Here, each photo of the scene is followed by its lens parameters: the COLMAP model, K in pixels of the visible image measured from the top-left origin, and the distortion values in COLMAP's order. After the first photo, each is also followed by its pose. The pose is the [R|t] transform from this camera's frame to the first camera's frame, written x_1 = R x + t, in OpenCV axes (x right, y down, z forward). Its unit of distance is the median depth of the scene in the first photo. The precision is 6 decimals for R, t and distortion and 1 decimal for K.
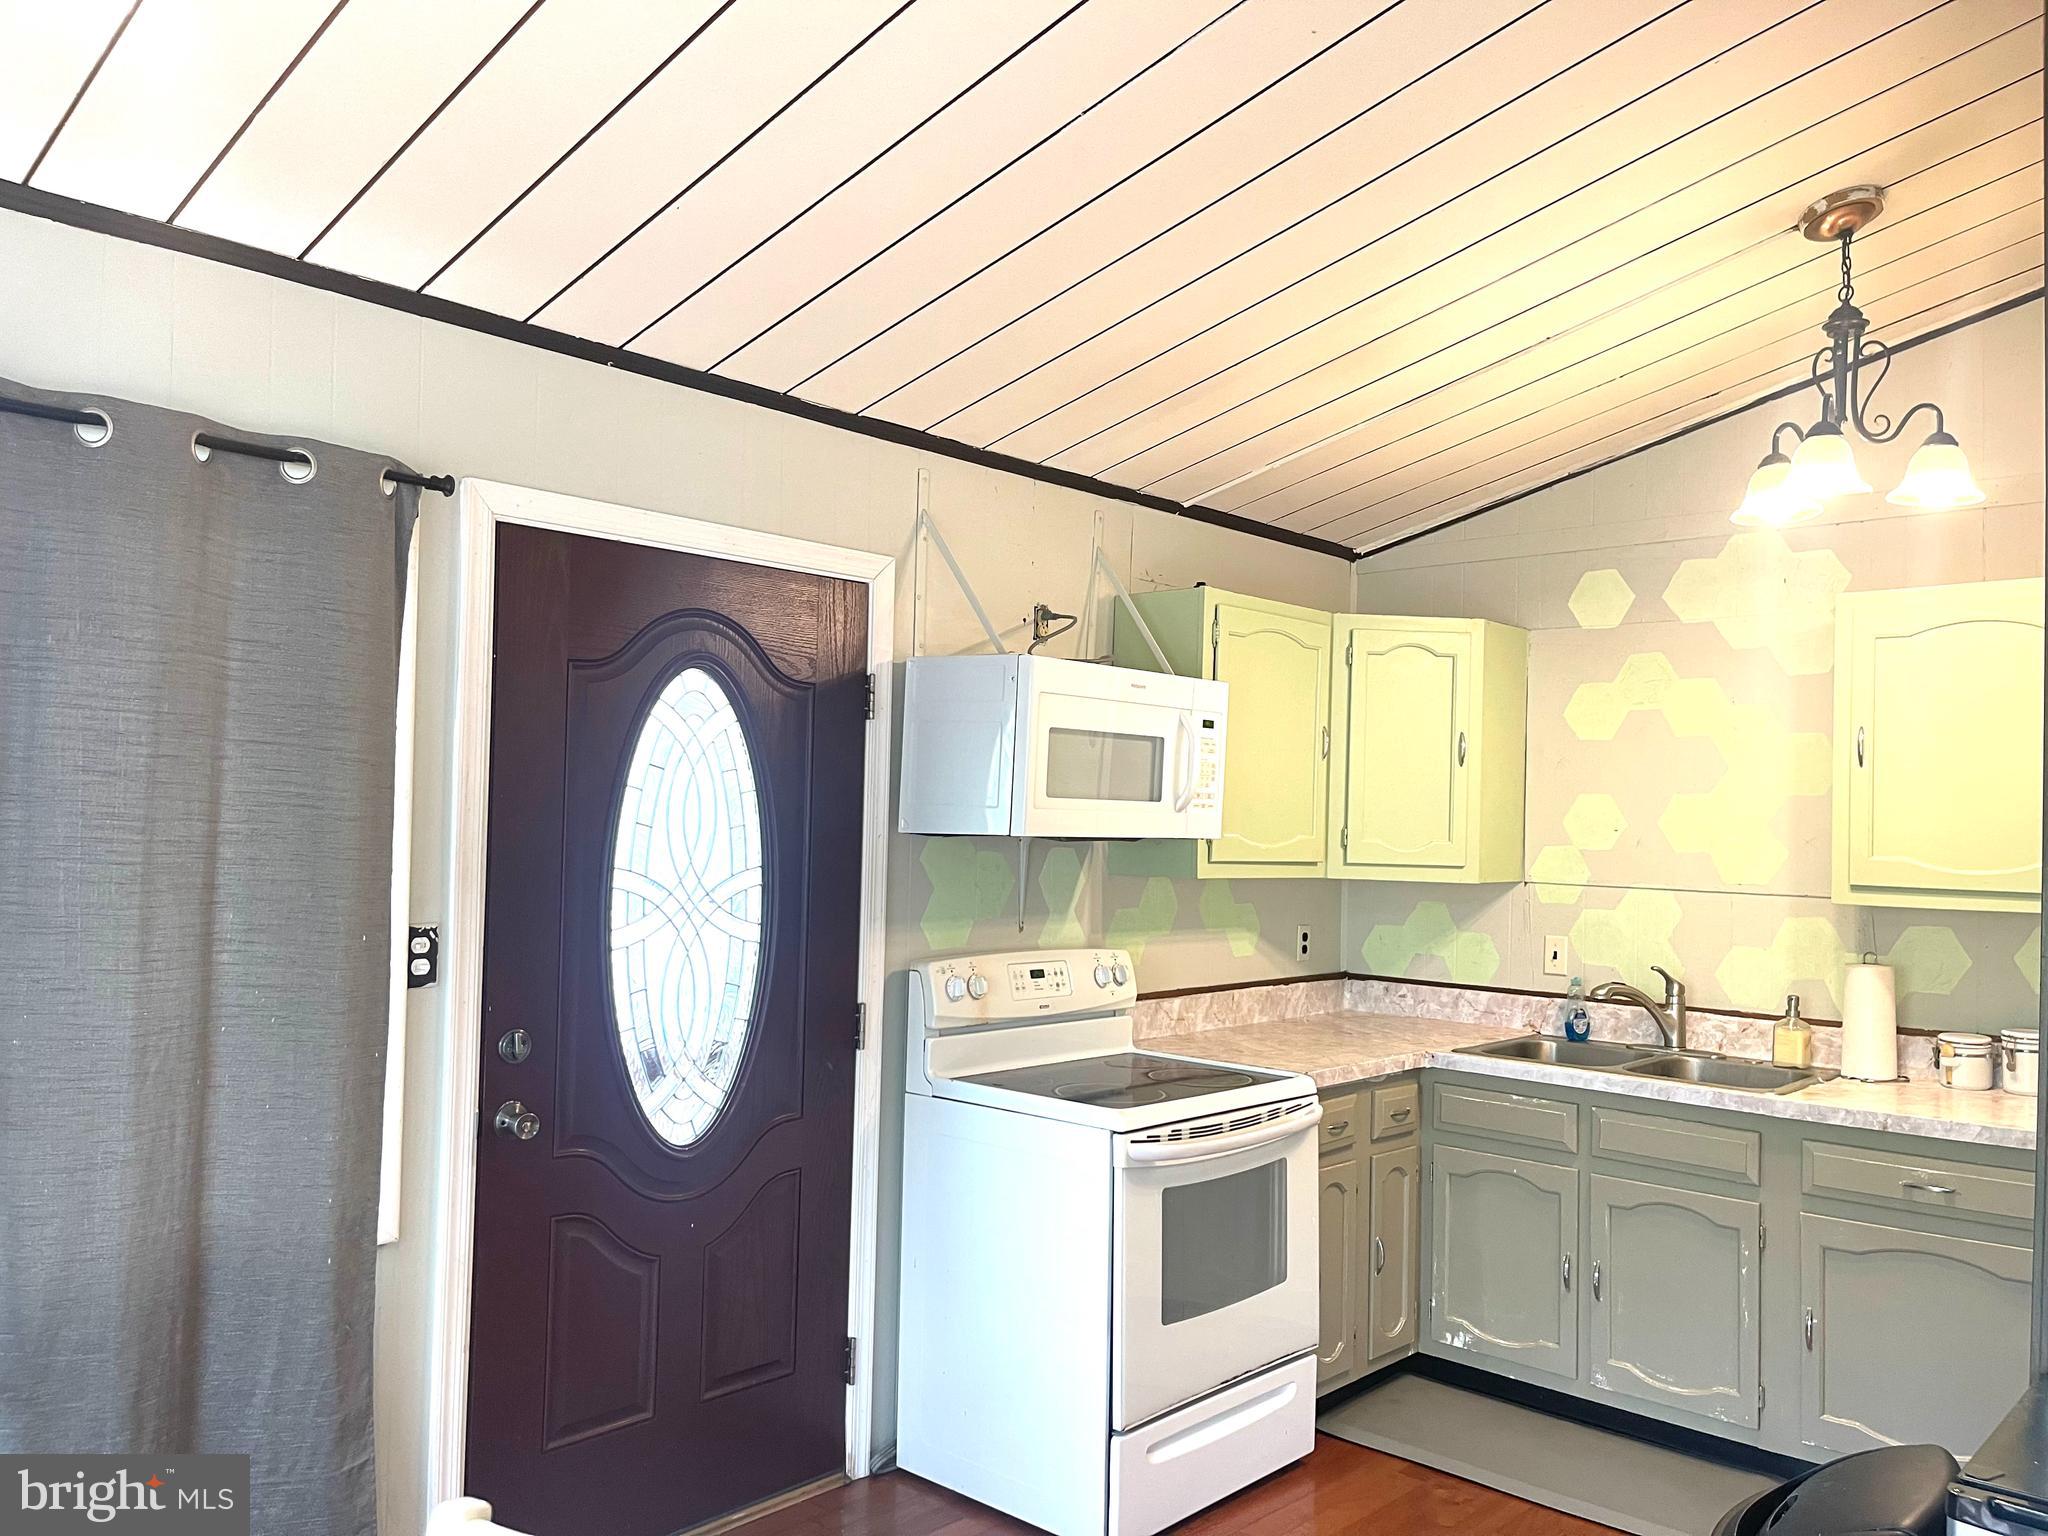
lens RADIAL K [[1572.6, 0, 1035.0], [0, 1572.6, 786.8], [0, 0, 1]] dist [0.062951, -0.060394]
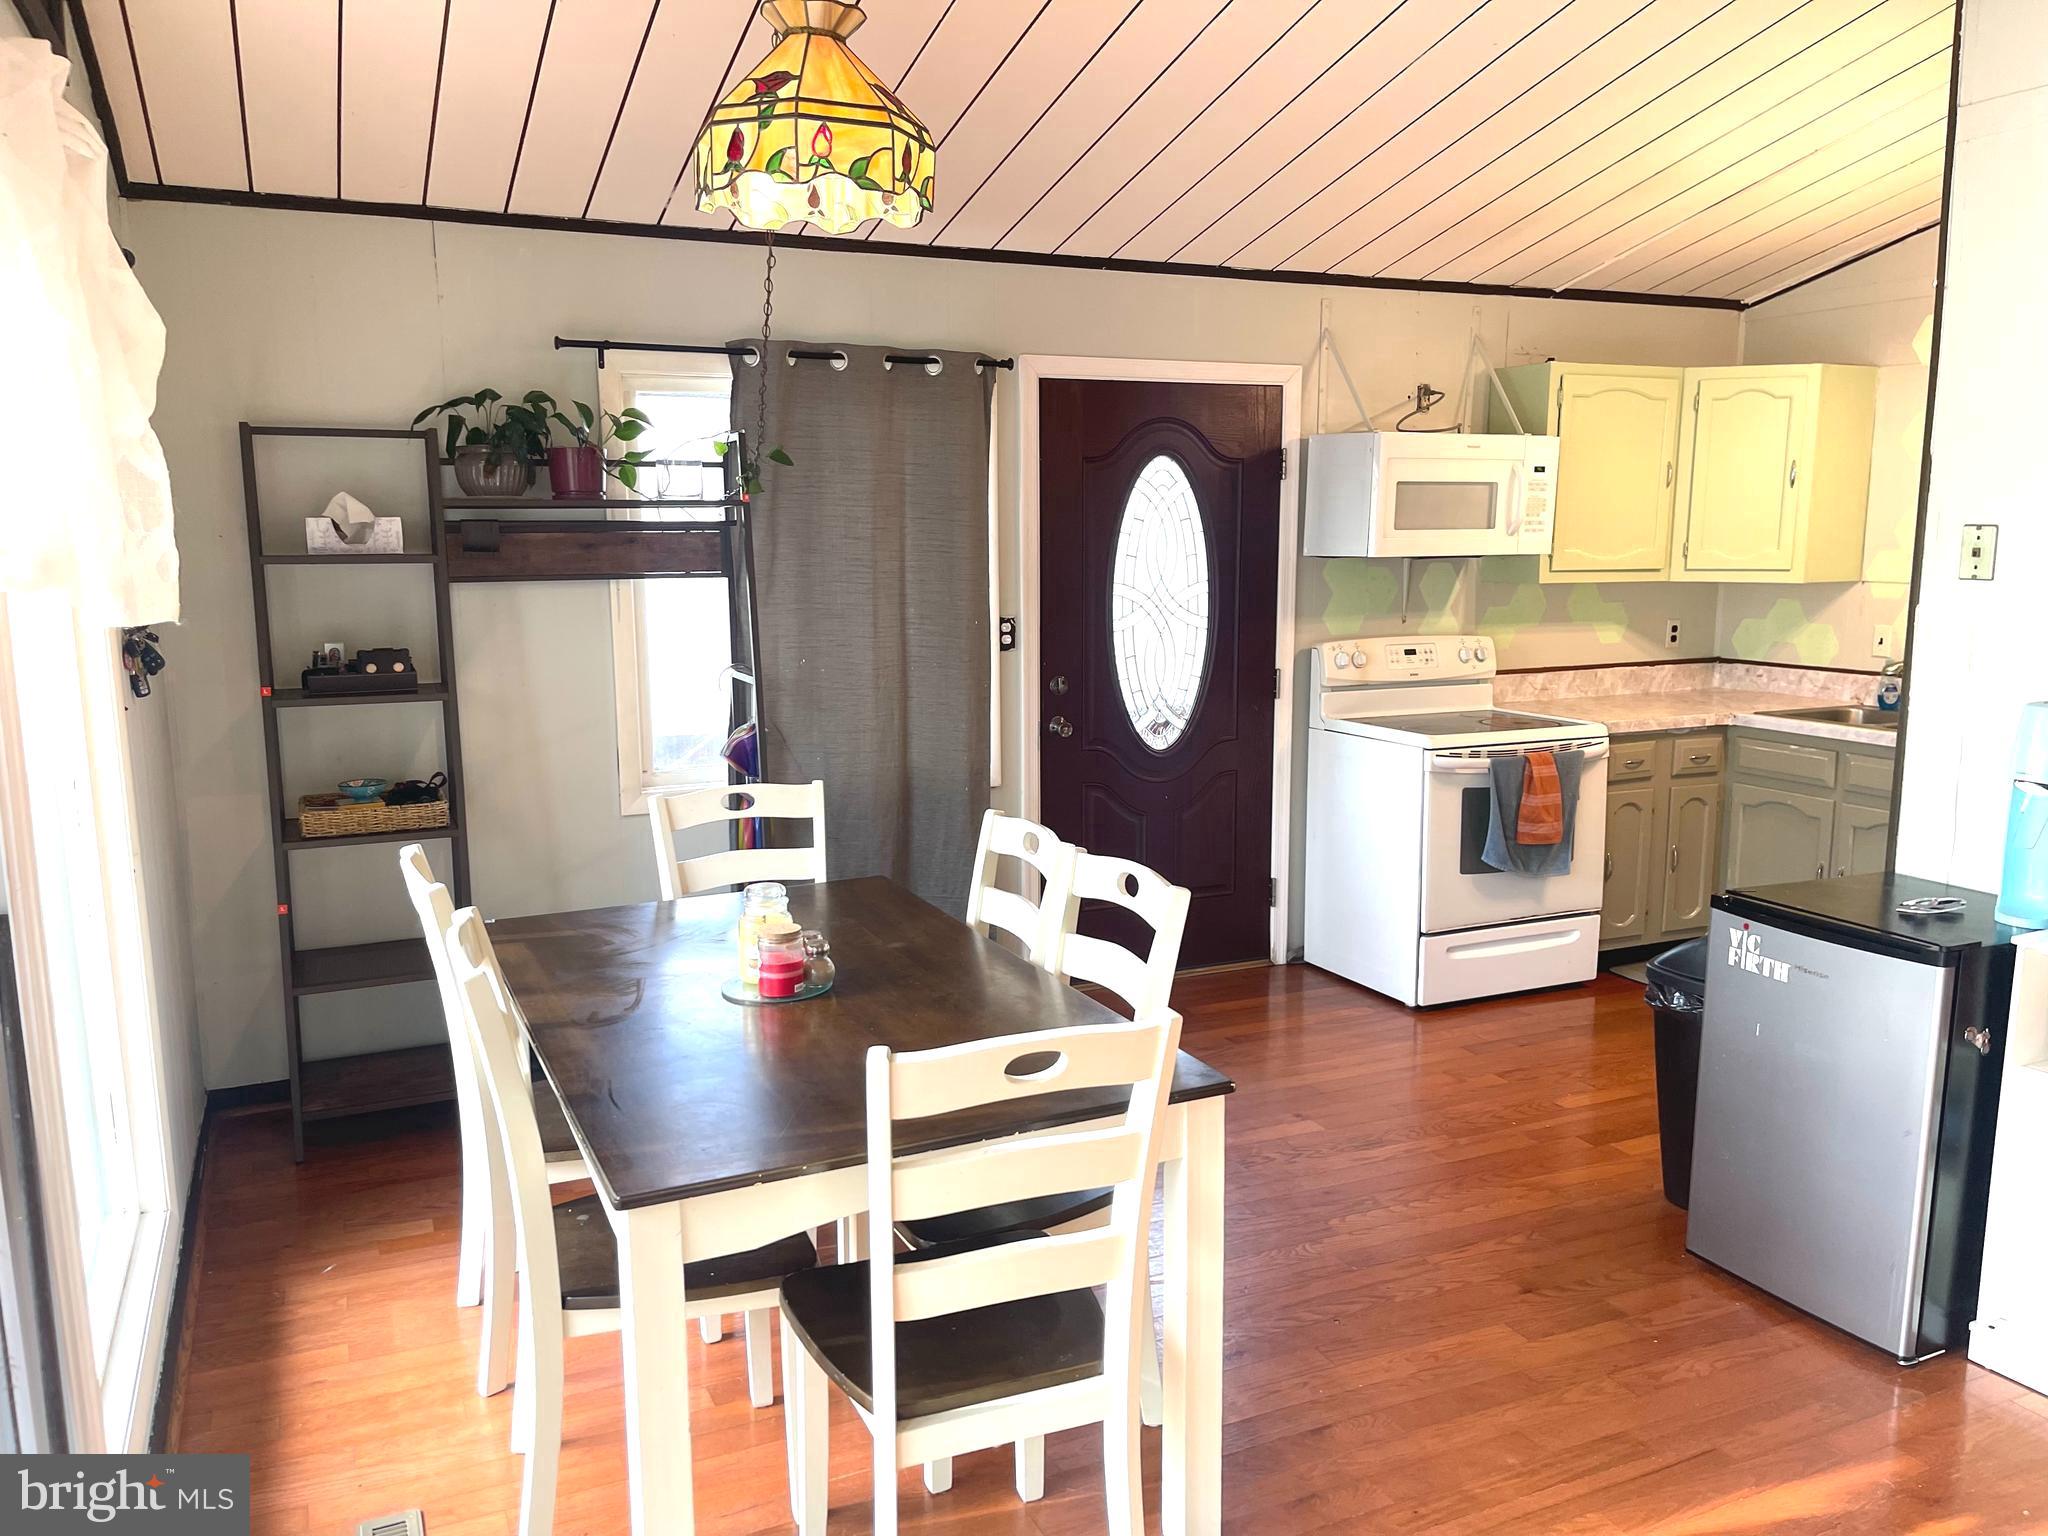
lens RADIAL K [[1572.6, 0, 1021.3], [0, 1572.6, 777.0], [0, 0, 1]] dist [0.062951, -0.060394]
pose [[0.921478, 0.034206, -0.386922, 0.252663], [0.034141, 0.985127, 0.168401, -0.025674], [0.386927, -0.168388, 0.906605, -0.498243]]
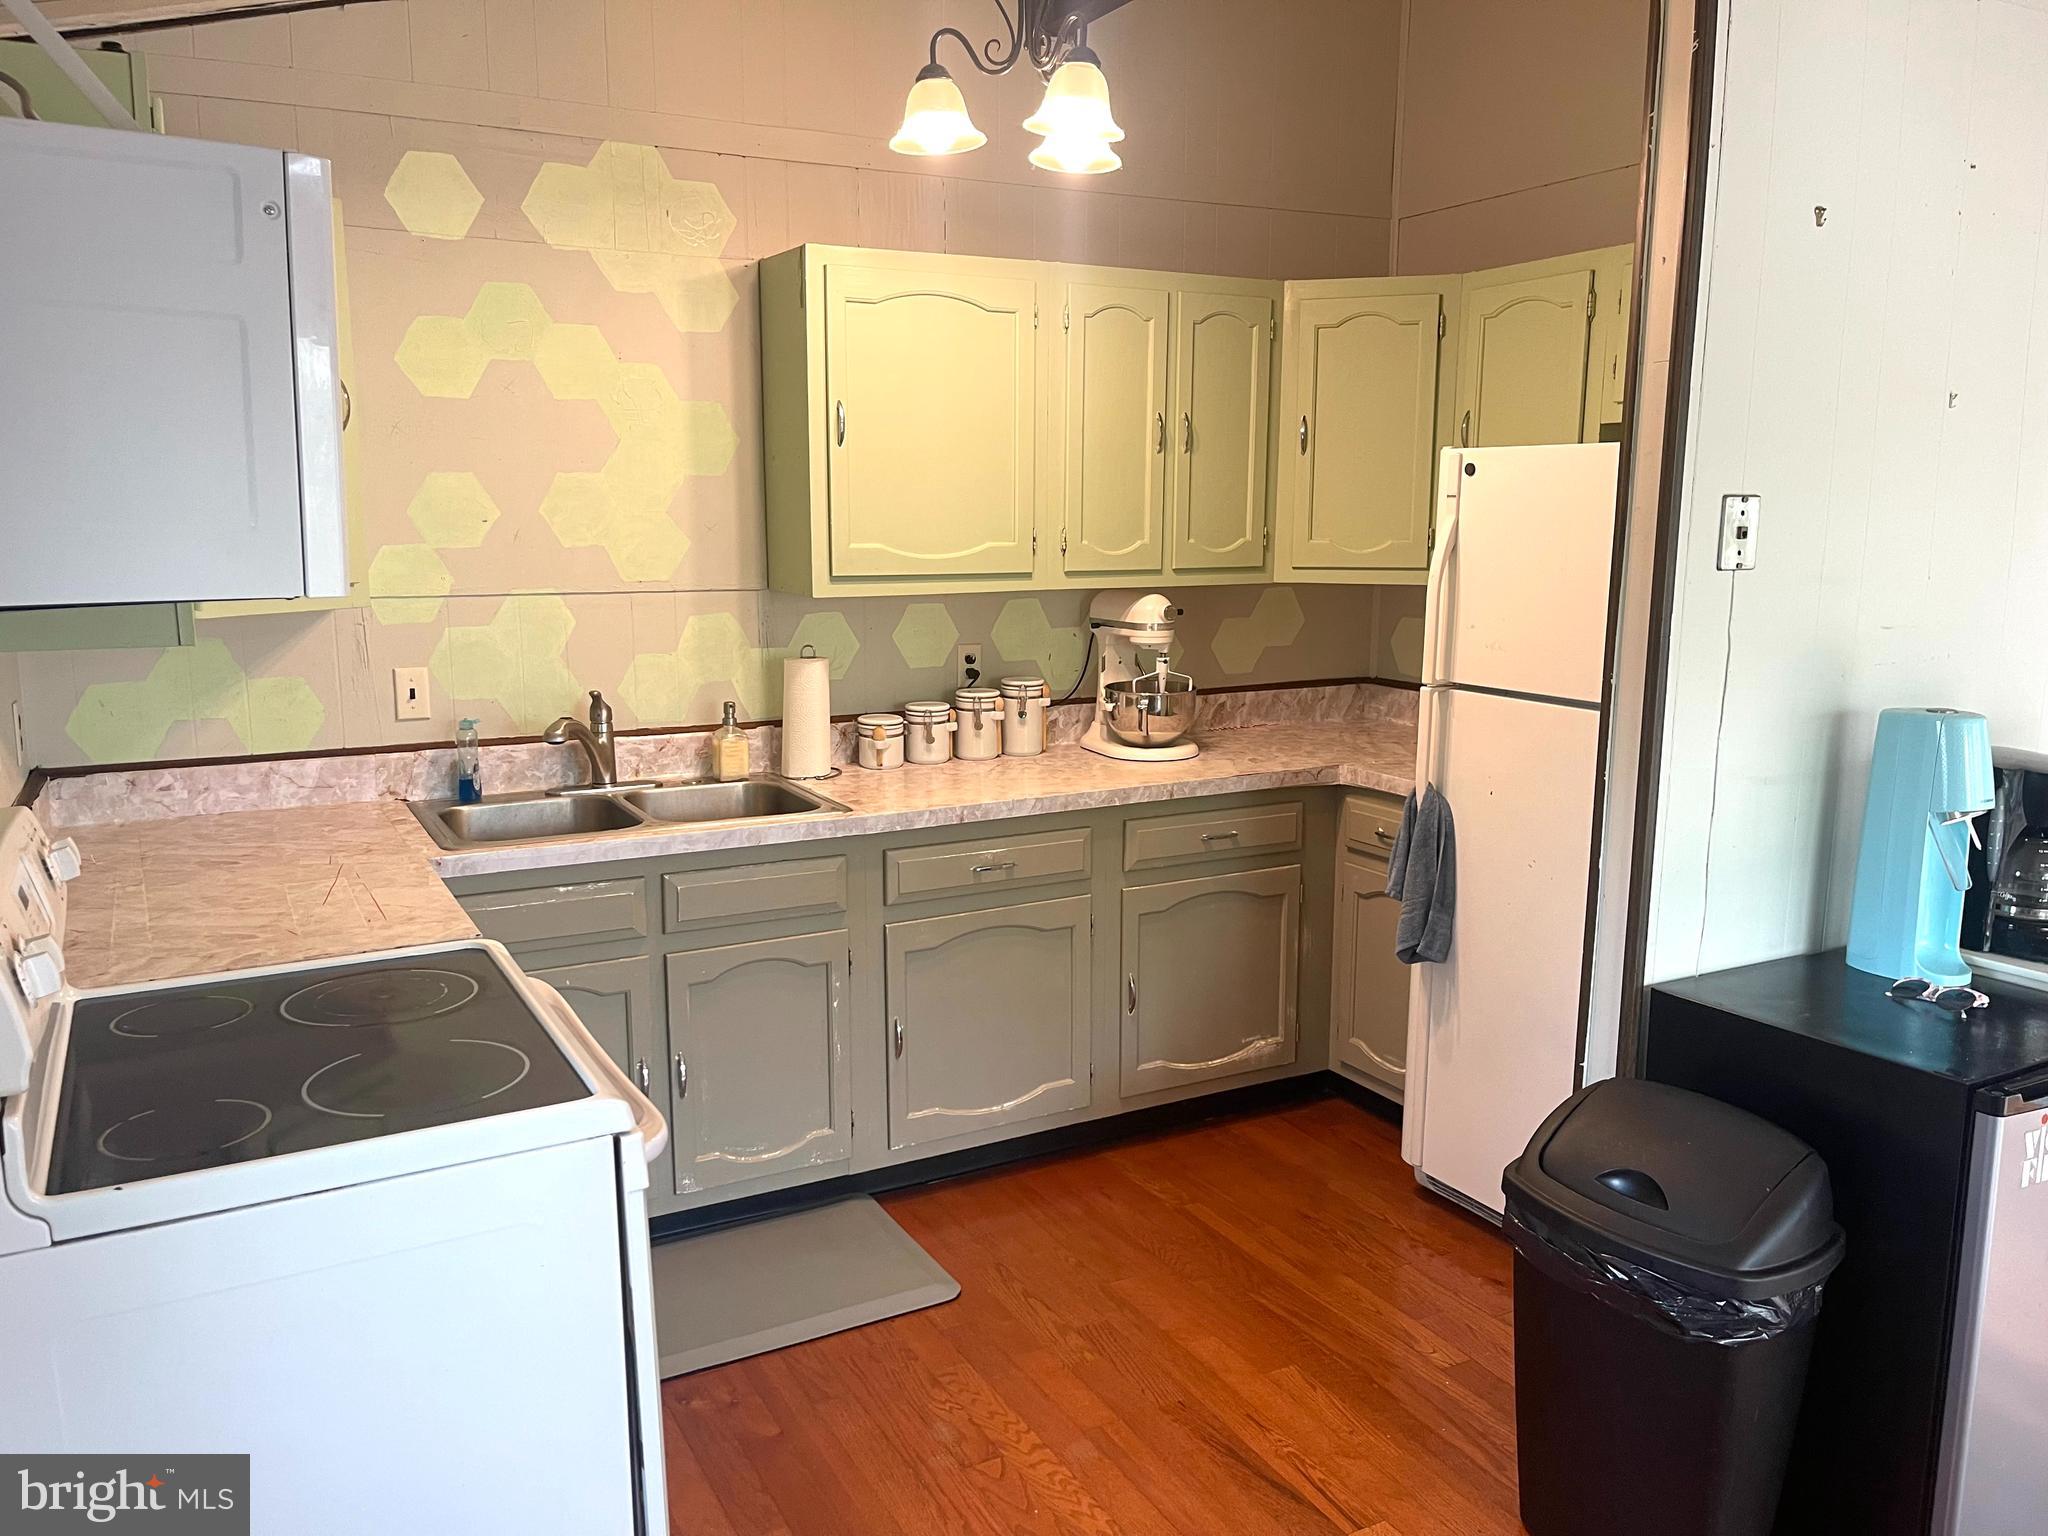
lens RADIAL K [[1572.6, 0, 1023.3], [0, 1572.6, 778.3], [0, 0, 1]] dist [0.062951, -0.060394]
pose [[0.333162, -0.187107, 0.924118, -0.346837], [-0.011402, 0.979241, 0.202378, -0.010789], [-0.942801, -0.077961, 0.324113, 0.625564]]
